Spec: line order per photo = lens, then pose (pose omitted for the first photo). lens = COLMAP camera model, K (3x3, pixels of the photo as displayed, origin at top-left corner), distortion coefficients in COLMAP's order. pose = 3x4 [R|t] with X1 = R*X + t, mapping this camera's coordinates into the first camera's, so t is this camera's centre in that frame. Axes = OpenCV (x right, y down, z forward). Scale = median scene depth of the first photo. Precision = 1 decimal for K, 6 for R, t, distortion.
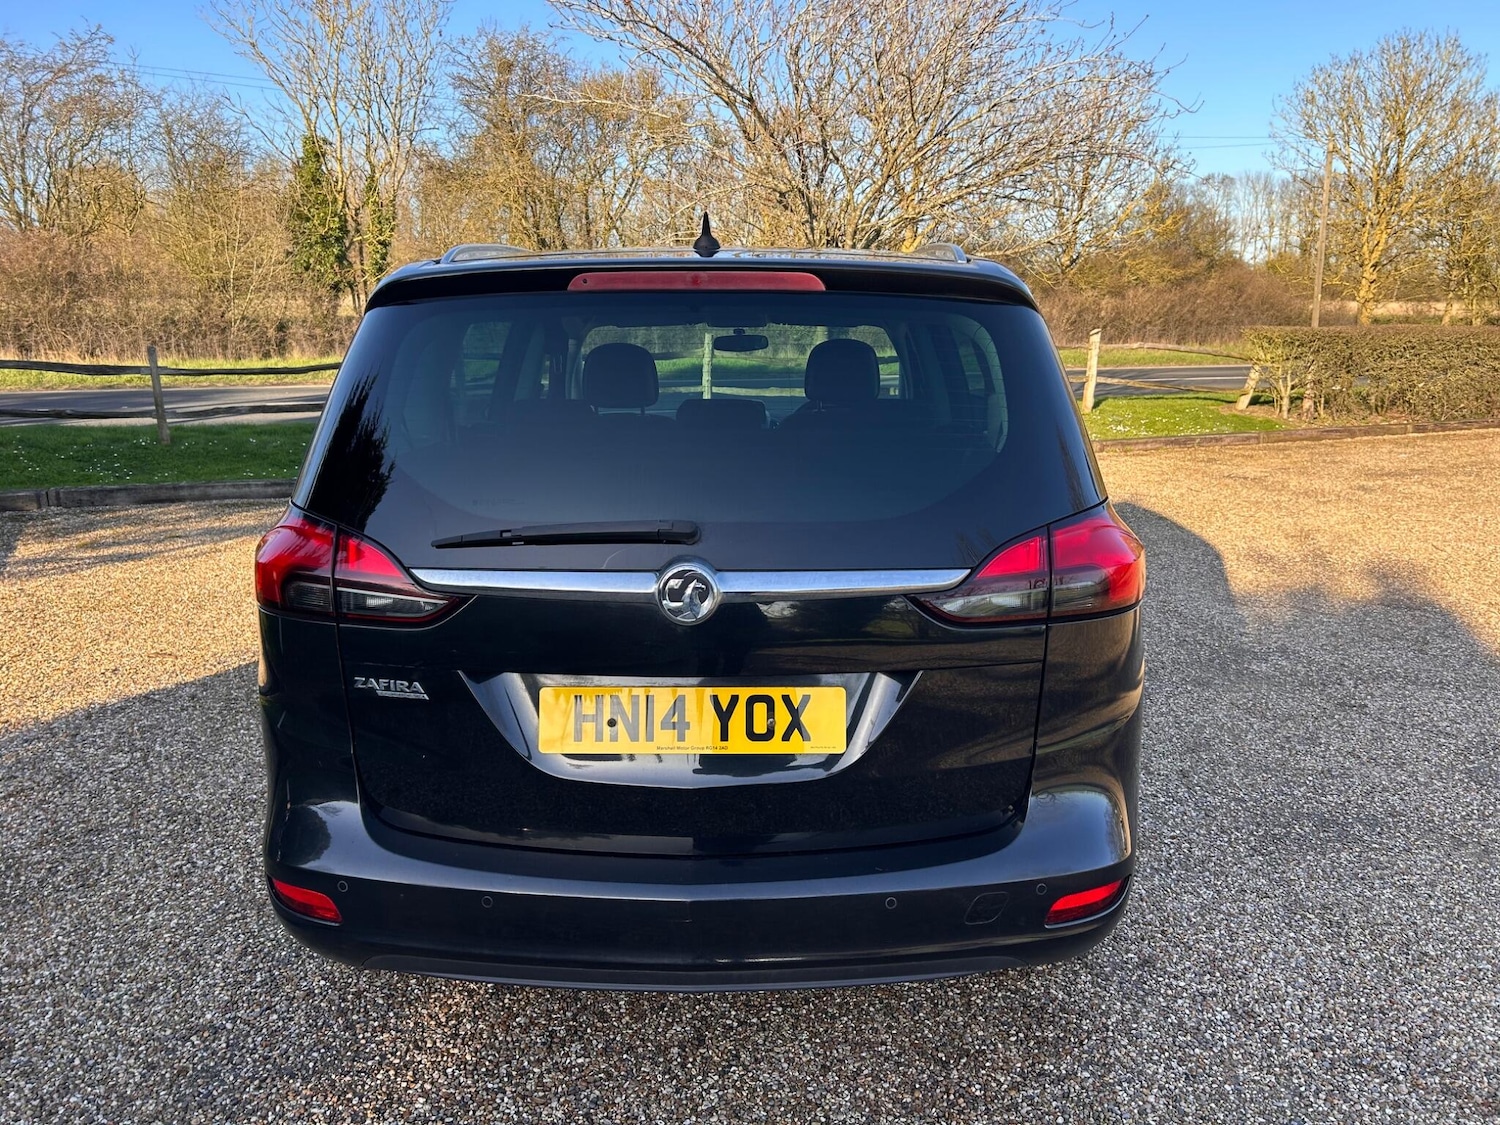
lens RADIAL K [[1133.1, 0, 762.8], [0, 1133.1, 560.5], [0, 0, 1]] dist [0.047244, -0.047229]
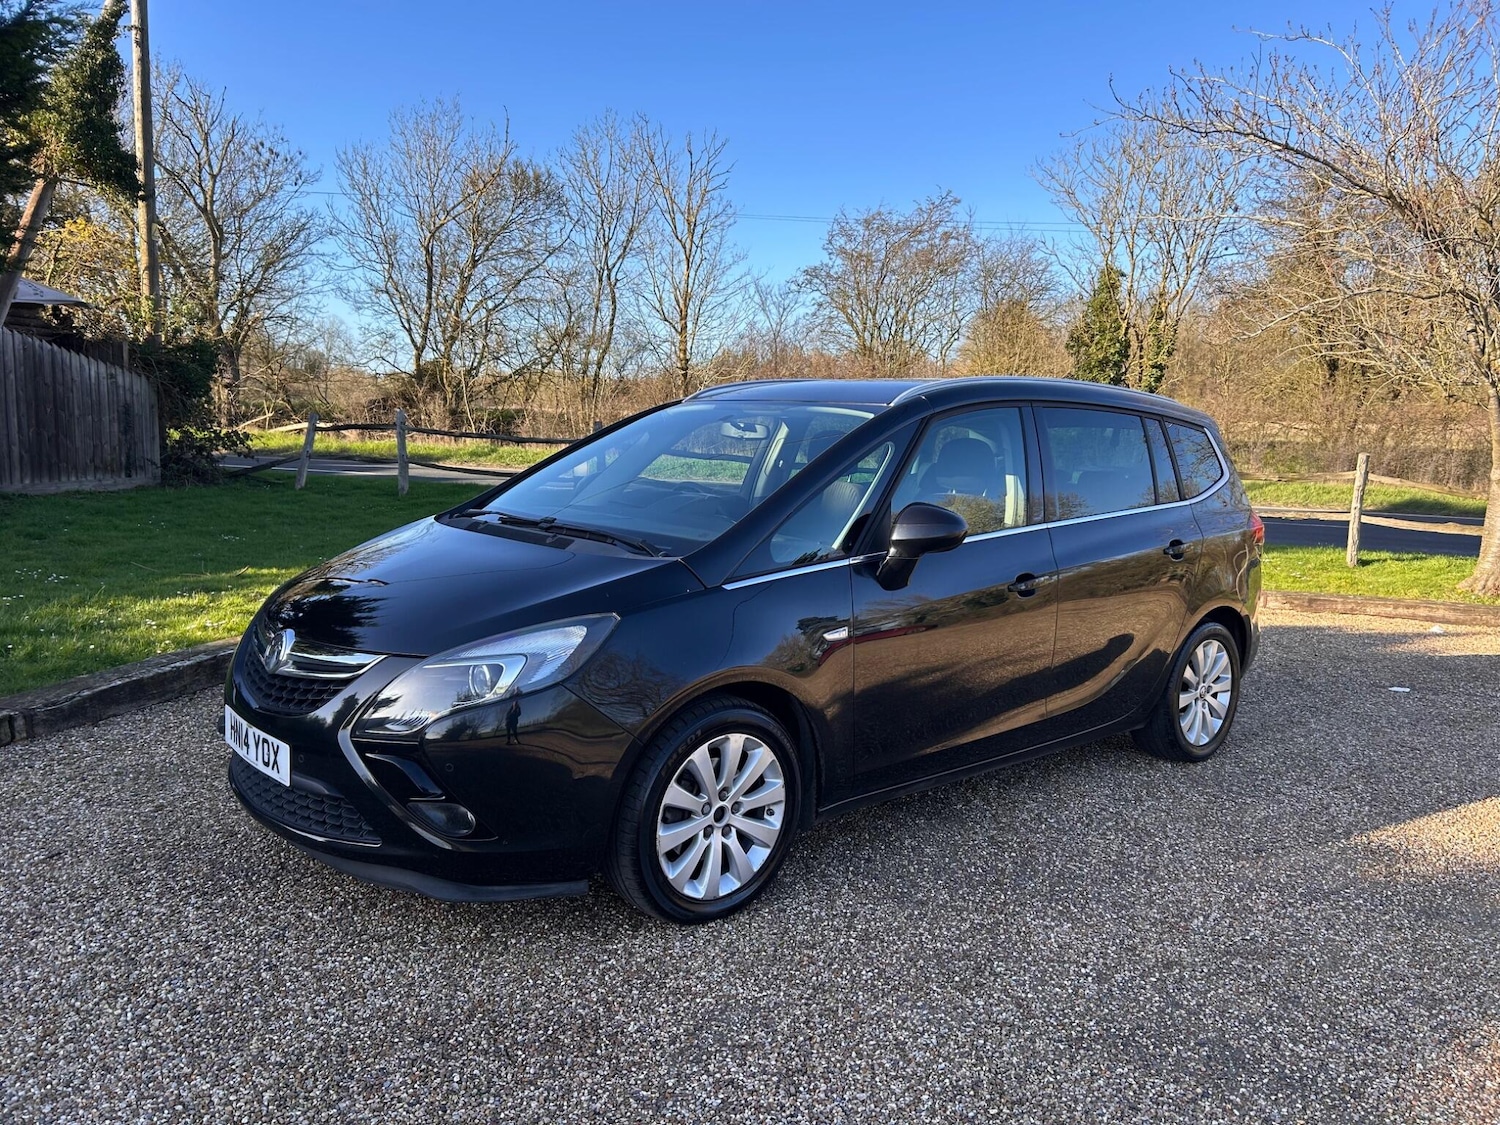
lens RADIAL K [[1130.8, 0, 756.9], [0, 1130.8, 575.7], [0, 0, 1]] dist [0.052403, -0.053743]
pose [[0.744677, 0.116002, -0.657267, 0.113397], [-0.176698, 0.983907, -0.026545, -0.002547], [0.643610, 0.135905, 0.753190, 0.026120]]
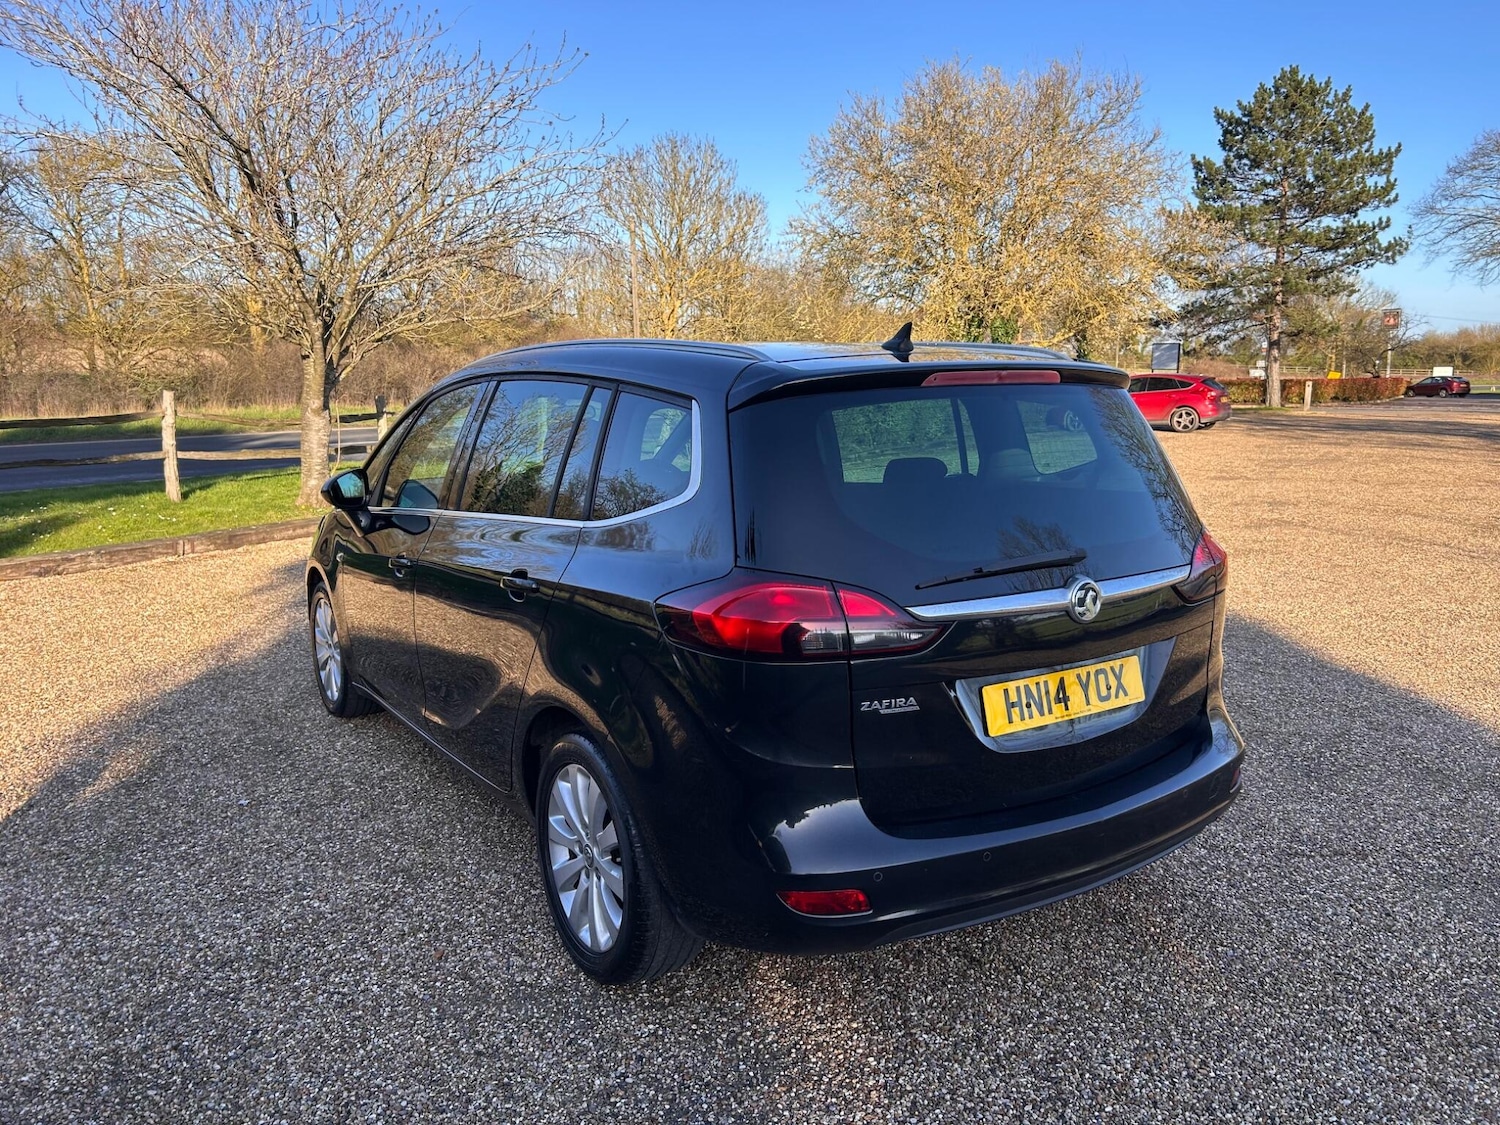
lens RADIAL K [[1132.4, 0, 744.8], [0, 1132.4, 552.9], [0, 0, 1]] dist [0.055211, -0.062123]
pose [[0.836441, -0.090118, 0.540597, -0.098690], [0.117789, 0.992898, -0.016733, -0.004629], [-0.535249, 0.077672, 0.841116, 0.003035]]
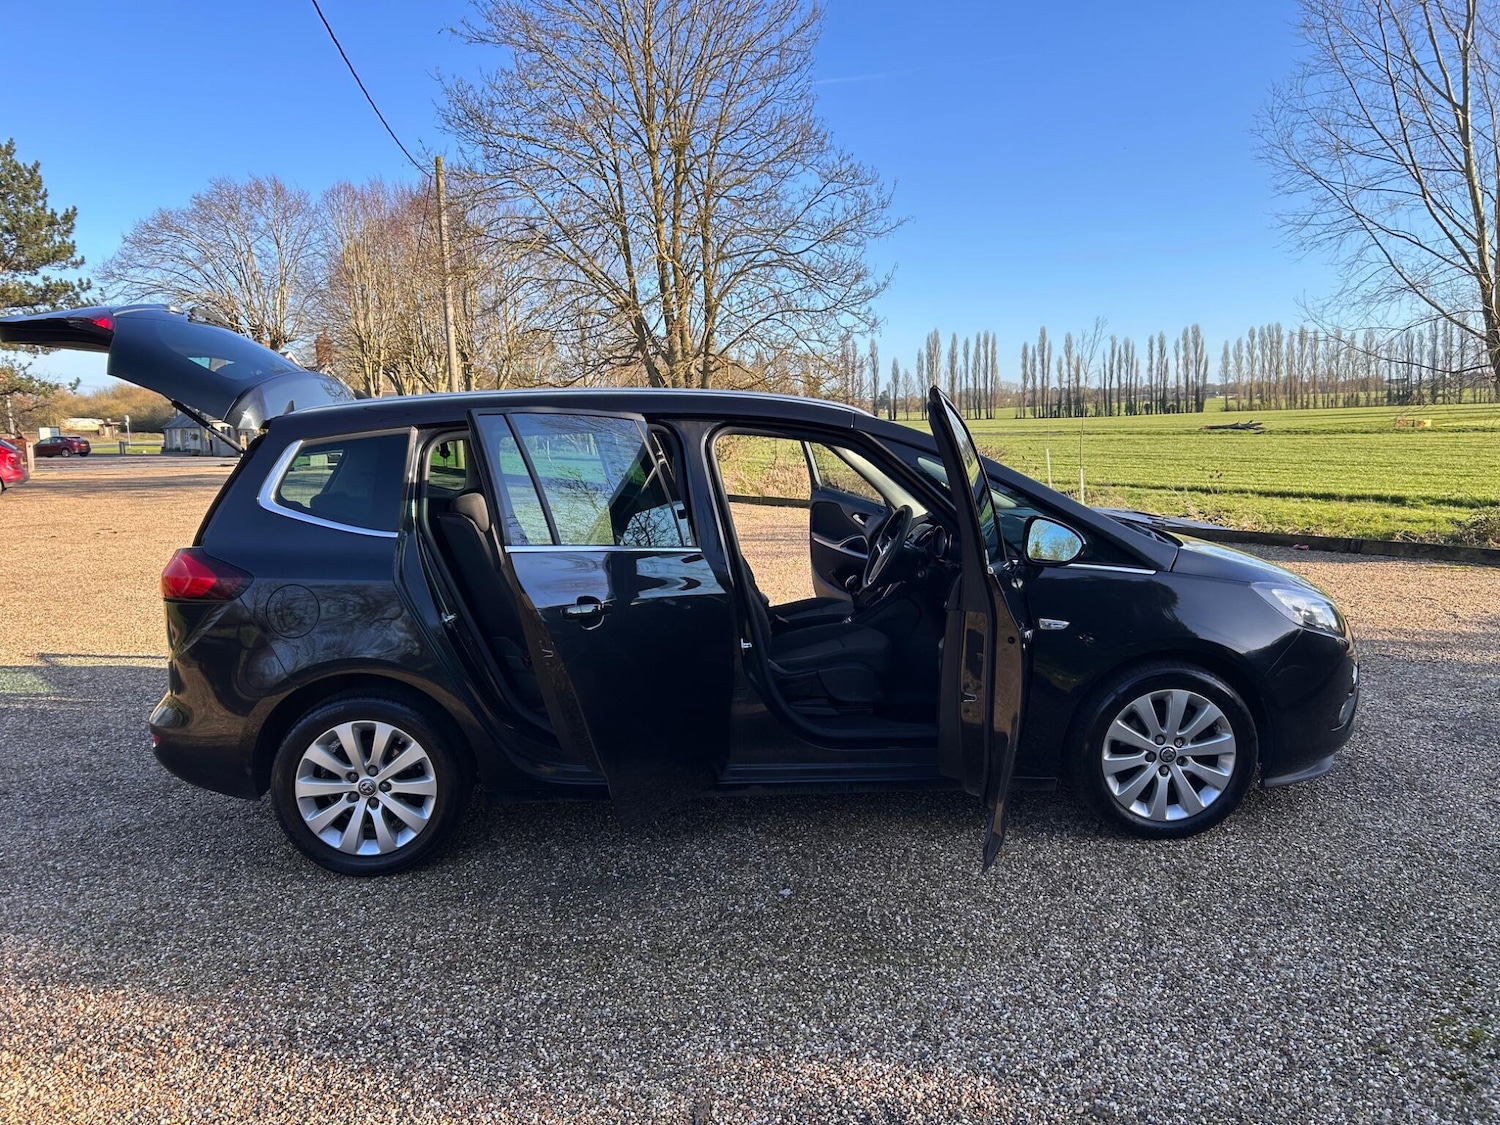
lens RADIAL K [[1132.4, 0, 757.4], [0, 1132.4, 566.8], [0, 0, 1]] dist [0.055211, -0.062123]
pose [[-0.161012, -0.128658, 0.978531, -0.226383], [0.226432, 0.960205, 0.163507, -0.050809], [-0.960627, 0.247898, -0.125473, 0.225013]]
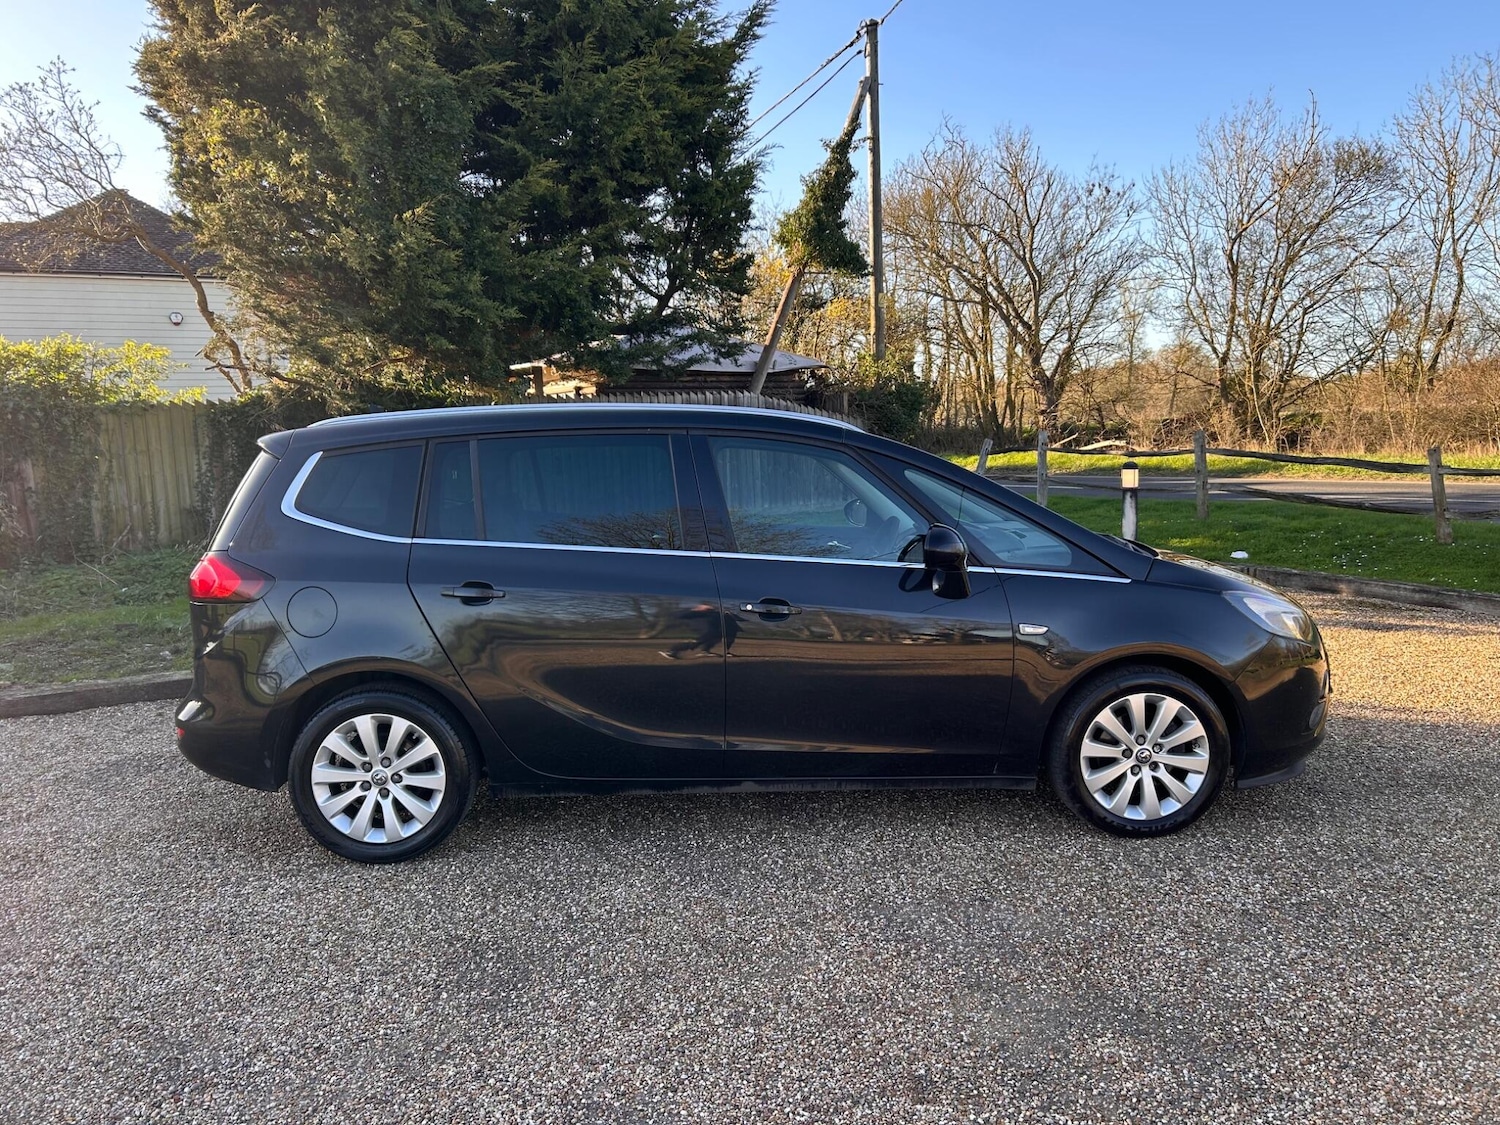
lens RADIAL K [[1130.8, 0, 738.2], [0, 1130.8, 565.1], [0, 0, 1]] dist [0.052403, -0.053743]
pose [[0.033837, 0.113017, -0.993017, 0.218704], [-0.179096, 0.978188, 0.105226, -0.037978], [0.983250, 0.174285, 0.053340, 0.169265]]
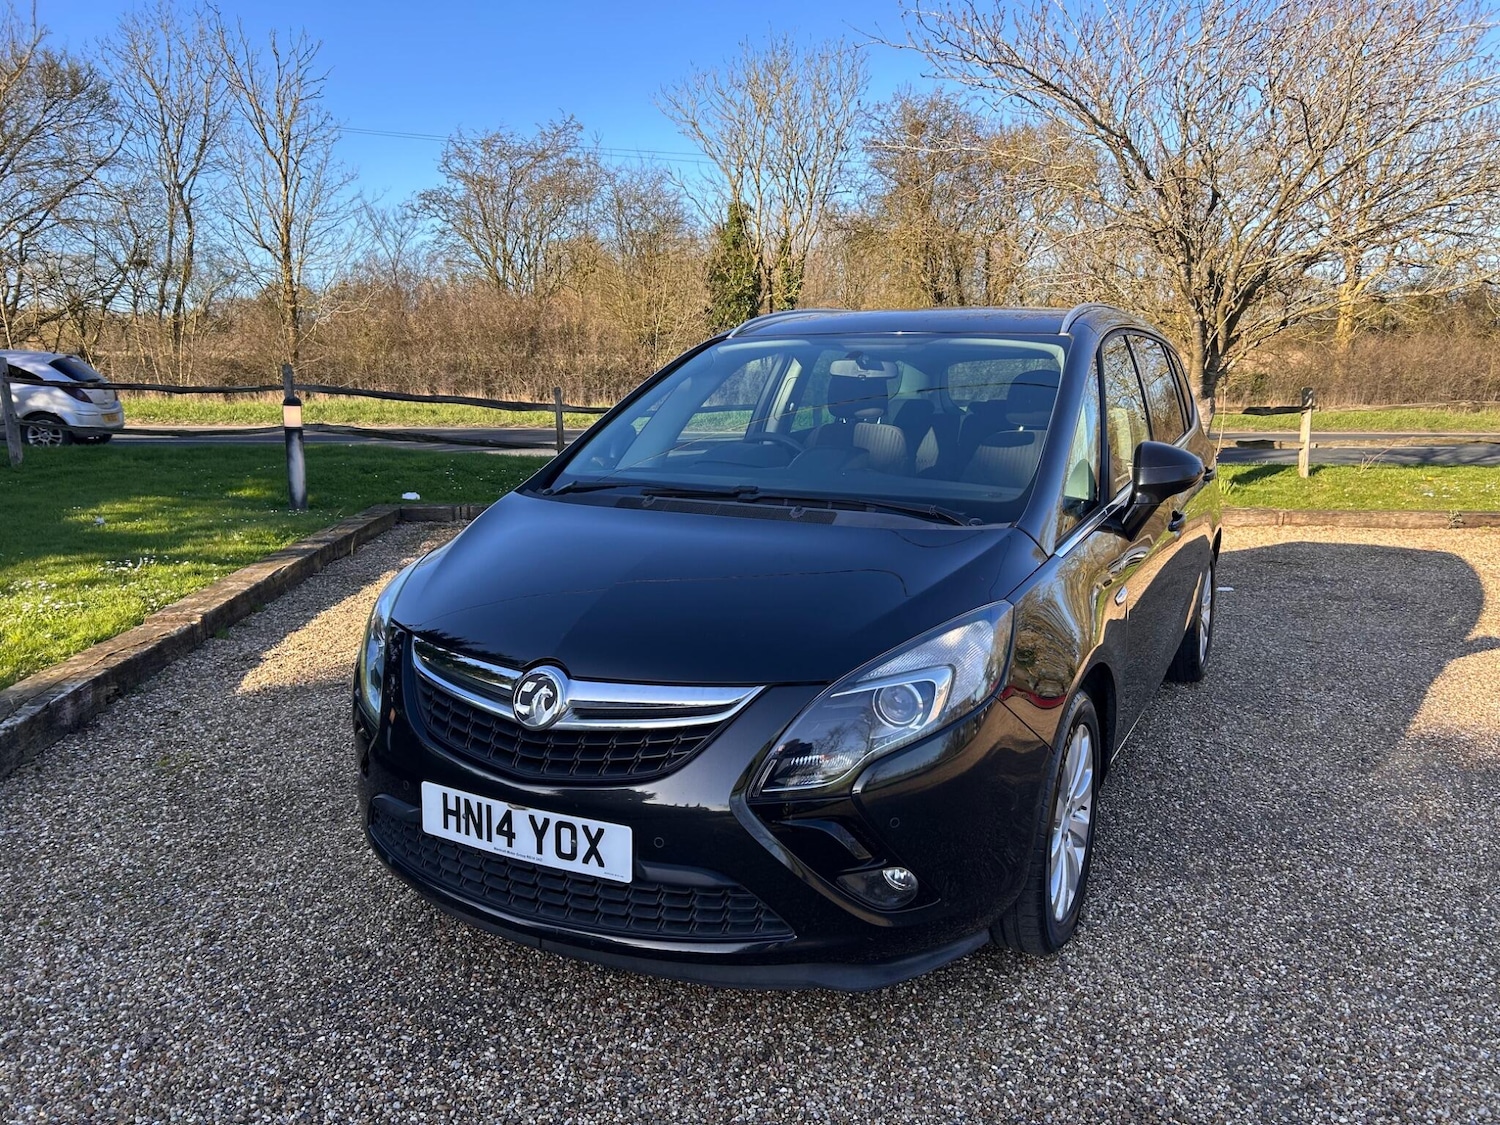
lens RADIAL K [[1133.1, 0, 761.2], [0, 1133.1, 567.6], [0, 0, 1]] dist [0.047244, -0.047229]
pose [[0.937537, 0.068459, -0.341082, 0.026469], [-0.082476, 0.996234, -0.026750, 0.003161], [0.337966, 0.053211, 0.939653, 0.006053]]
